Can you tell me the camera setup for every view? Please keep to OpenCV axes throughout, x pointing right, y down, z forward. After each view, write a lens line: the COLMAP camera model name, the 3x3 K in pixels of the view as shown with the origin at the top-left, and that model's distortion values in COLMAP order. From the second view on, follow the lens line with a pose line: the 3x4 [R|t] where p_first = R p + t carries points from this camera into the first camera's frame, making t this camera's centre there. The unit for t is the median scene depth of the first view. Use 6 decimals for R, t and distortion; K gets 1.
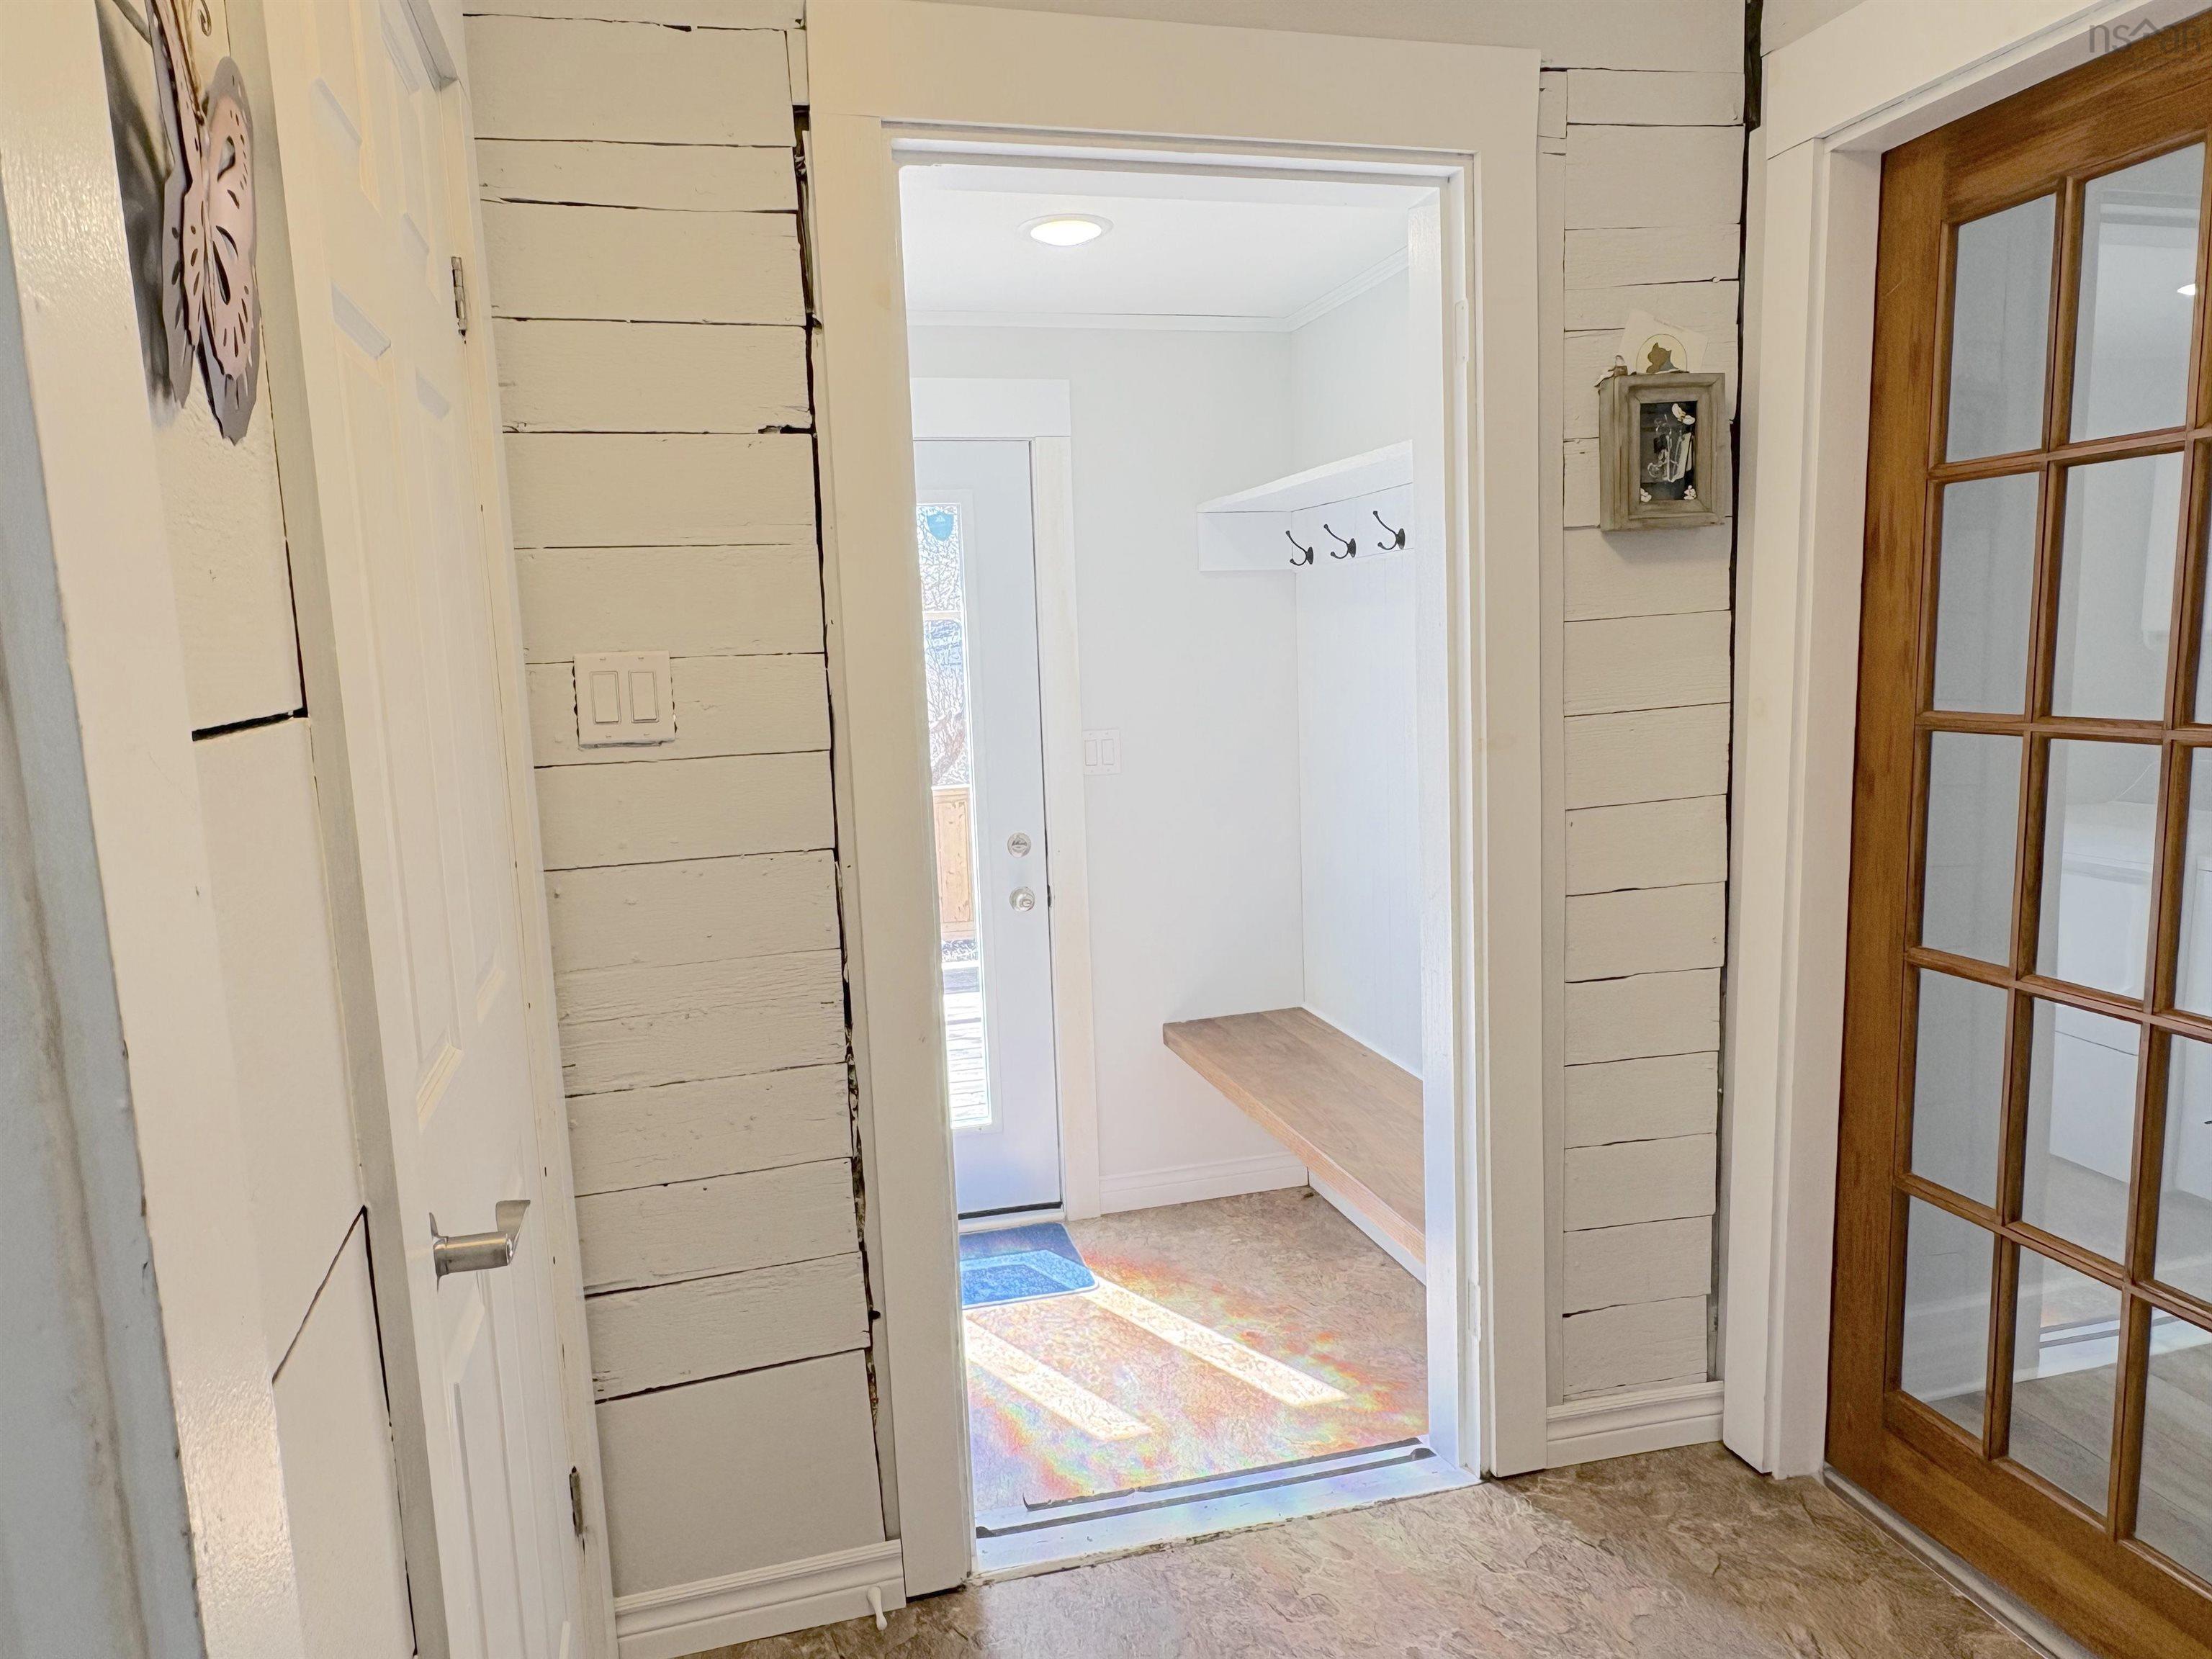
lens RADIAL K [[1465.5, 0, 1103.7], [0, 1465.5, 838.3], [0, 0, 1]] dist [-0.000043, 0.001750]
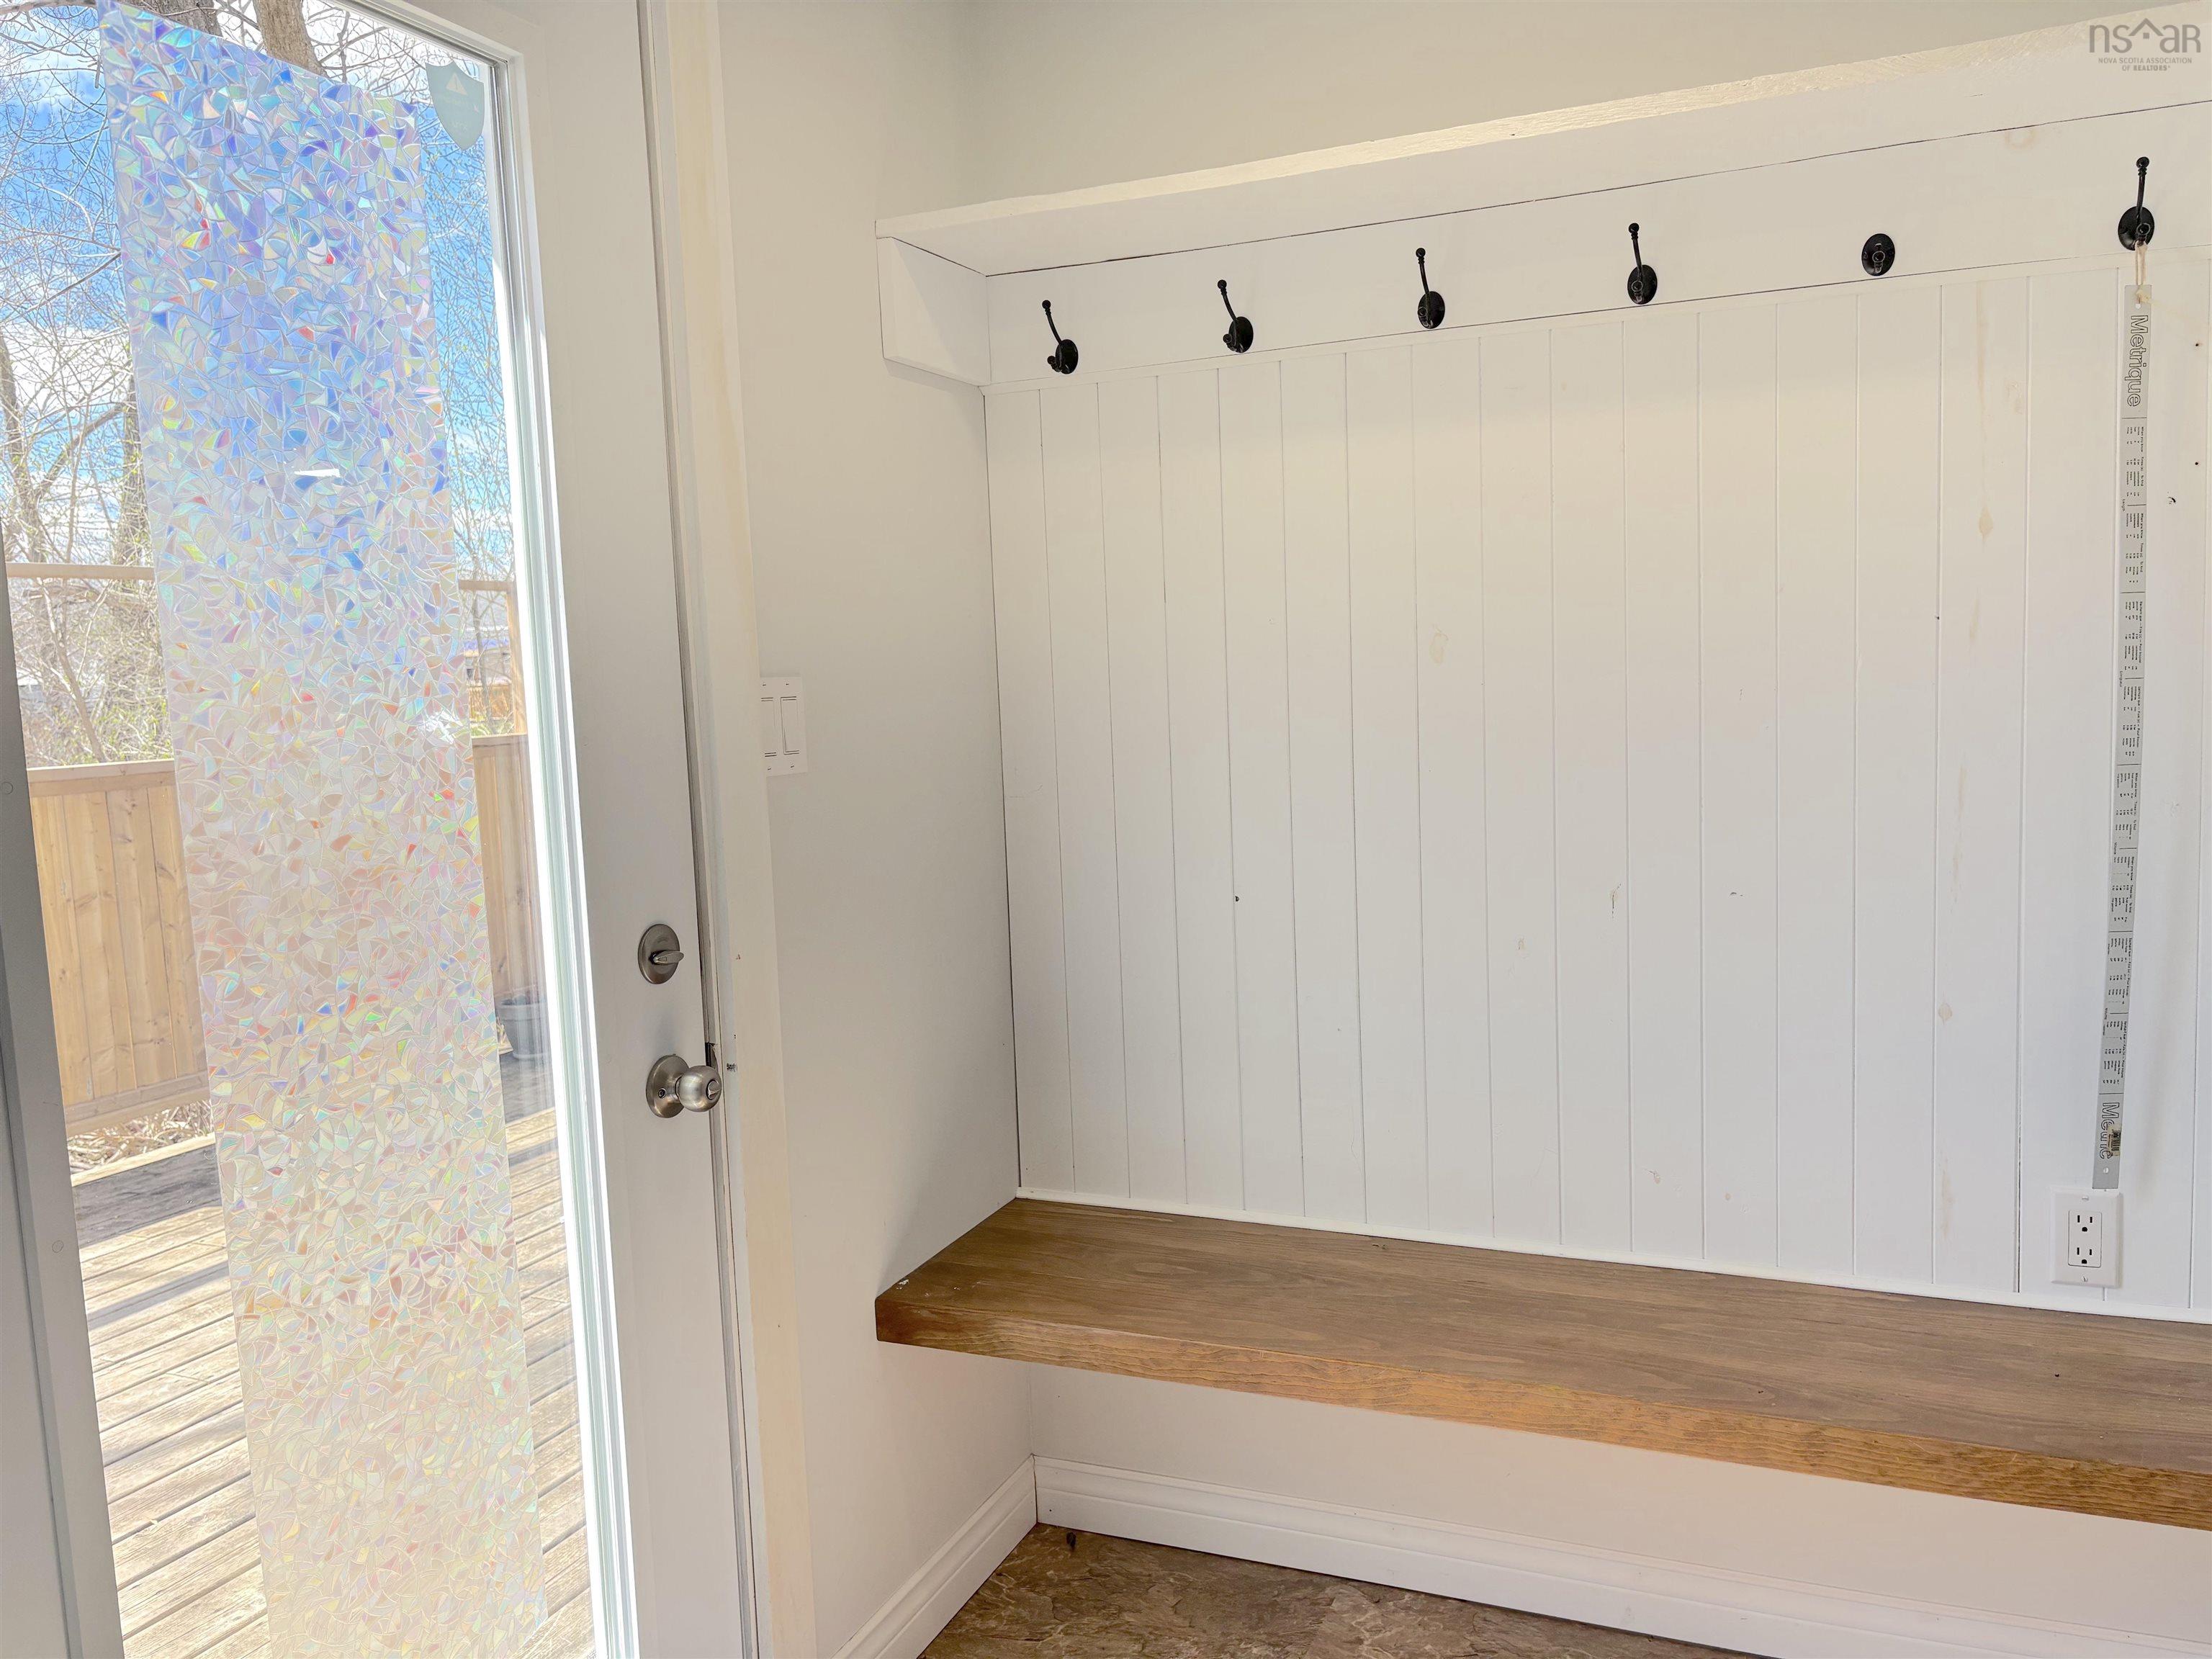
lens RADIAL K [[1673.0, 0, 1110.3], [0, 1673.0, 841.0], [0, 0, 1]] dist [0.041036, 0.001637]
pose [[0.620954, -0.073441, 0.780399, -0.338829], [0.124227, 0.992239, -0.005470, -0.008875], [-0.773940, 0.100343, 0.625258, 0.604822]]
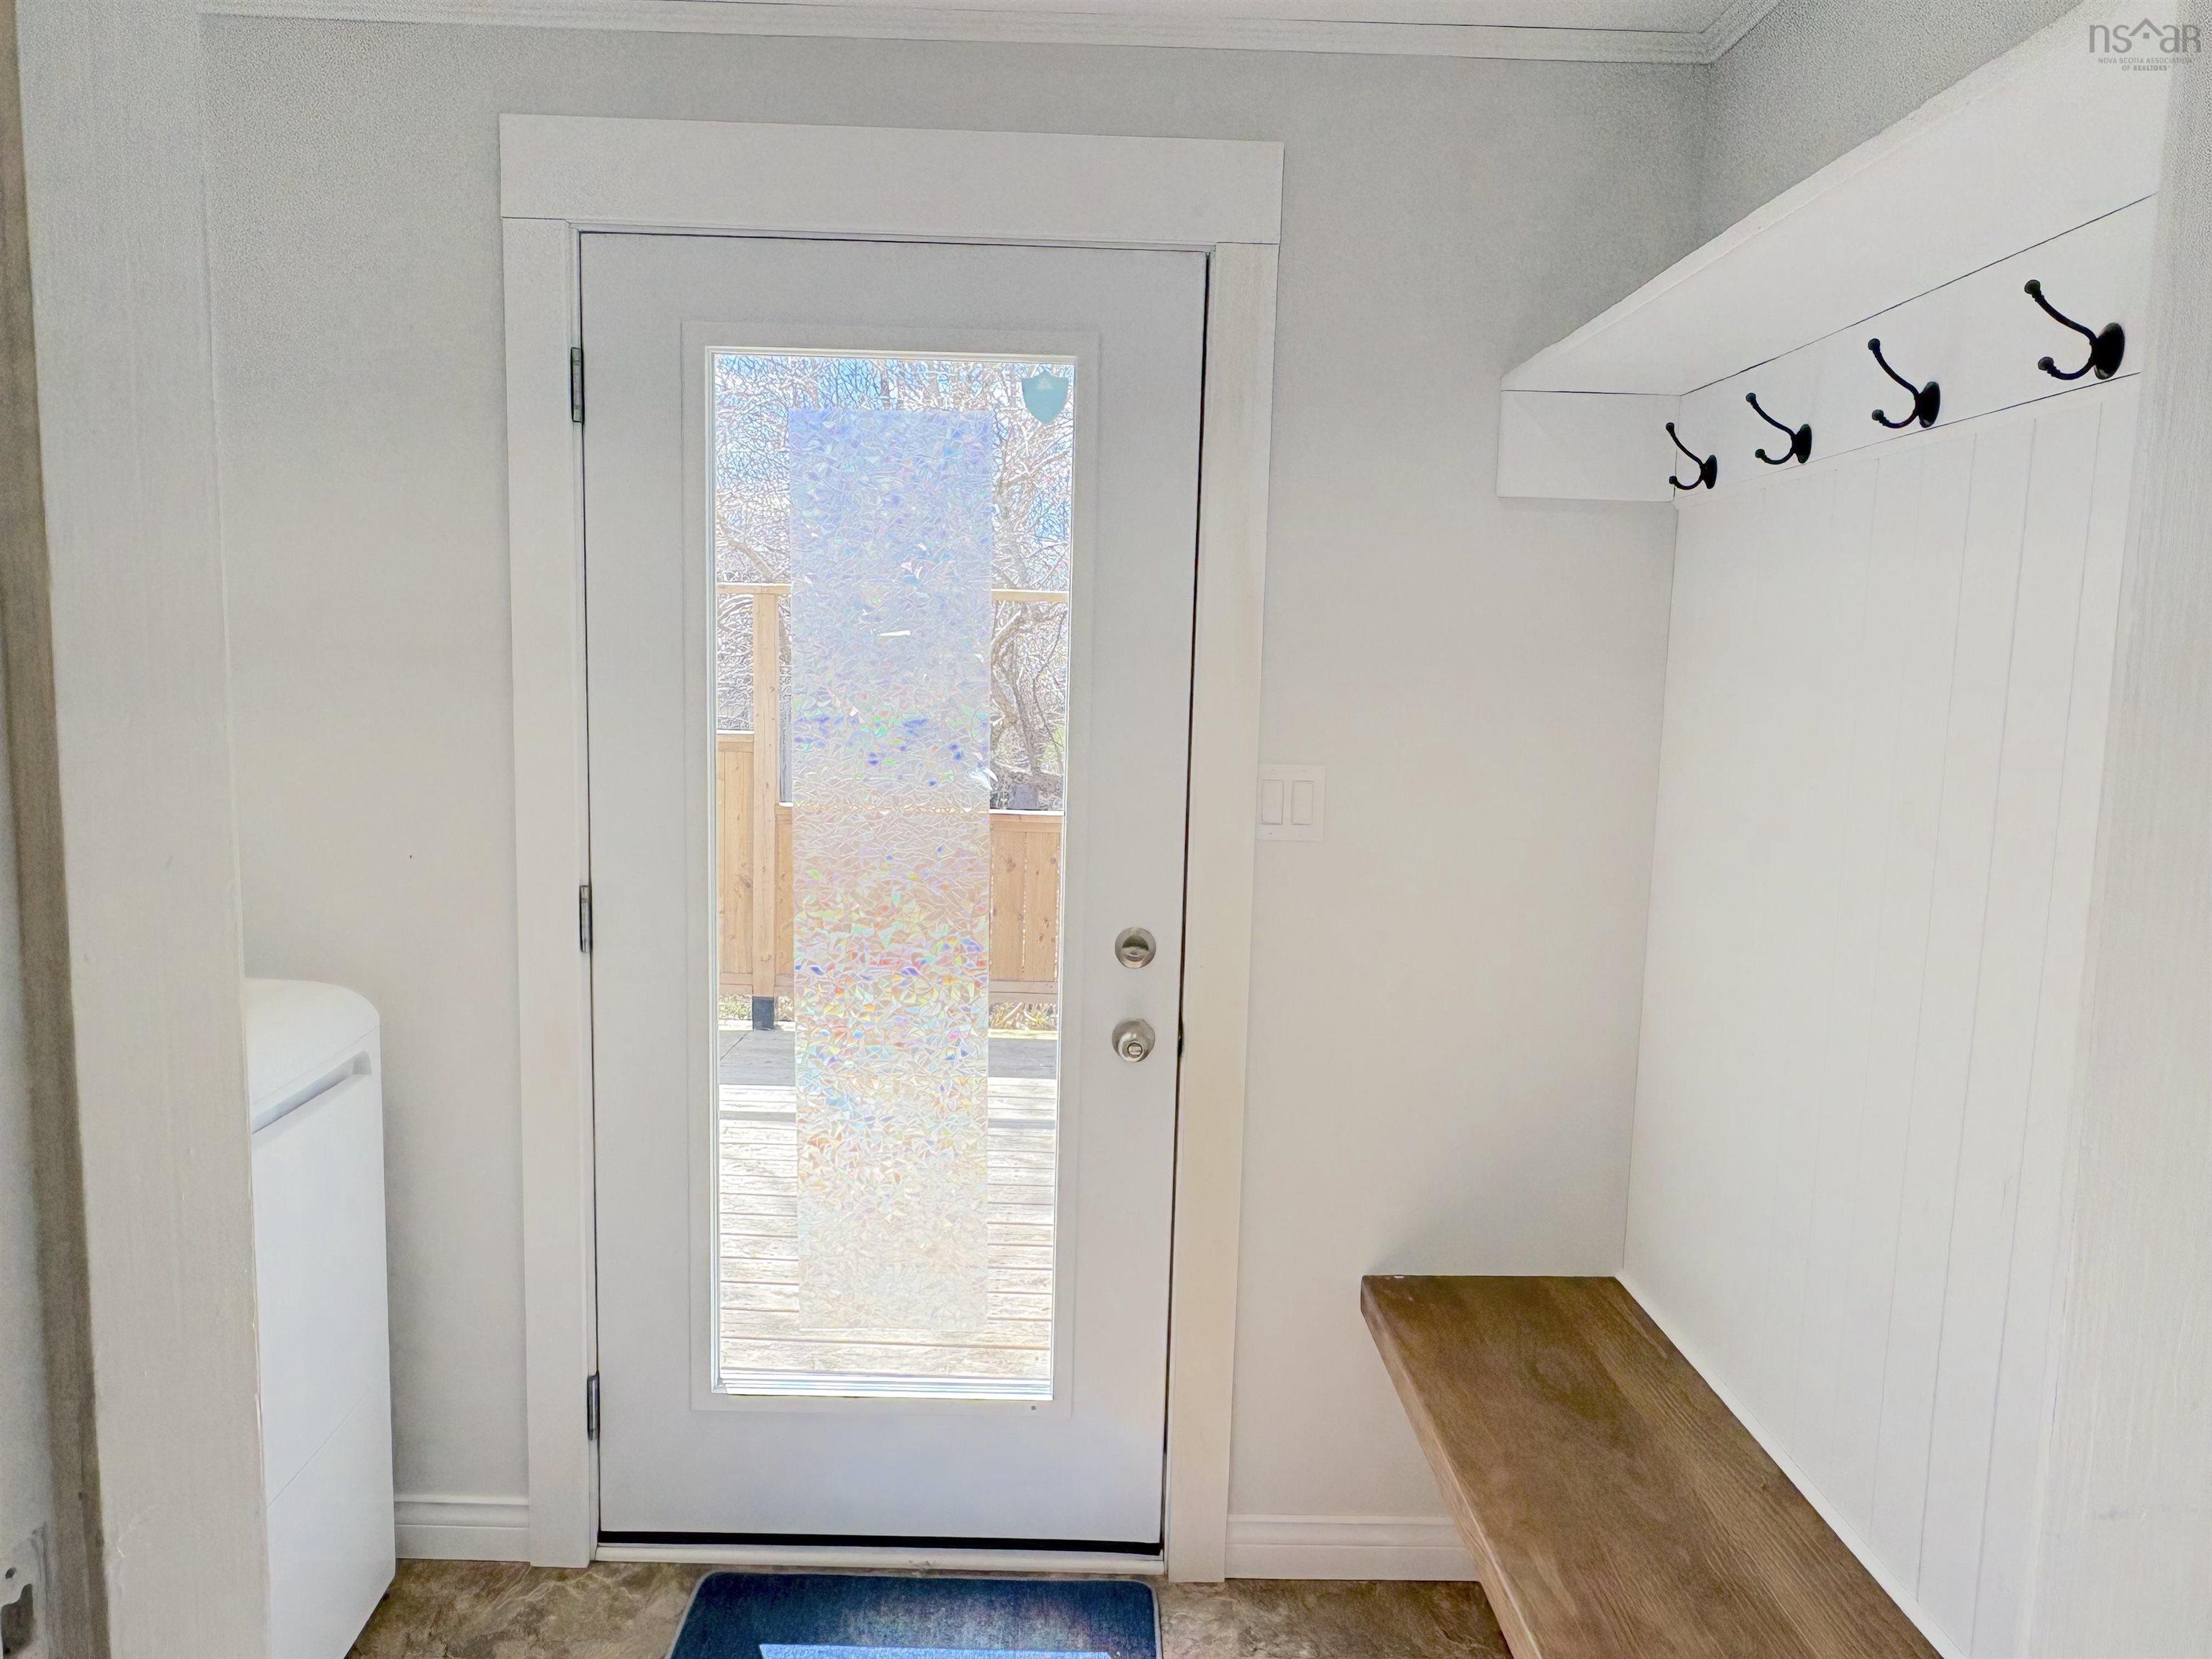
lens RADIAL K [[1465.5, 0, 1103.3], [0, 1465.5, 832.4], [0, 0, 1]] dist [-0.000043, 0.001750]
pose [[0.968511, 0.093592, -0.230712, 0.060642], [-0.095486, 0.995426, 0.002966, -0.041706], [0.229934, 0.019158, 0.973018, 0.420639]]
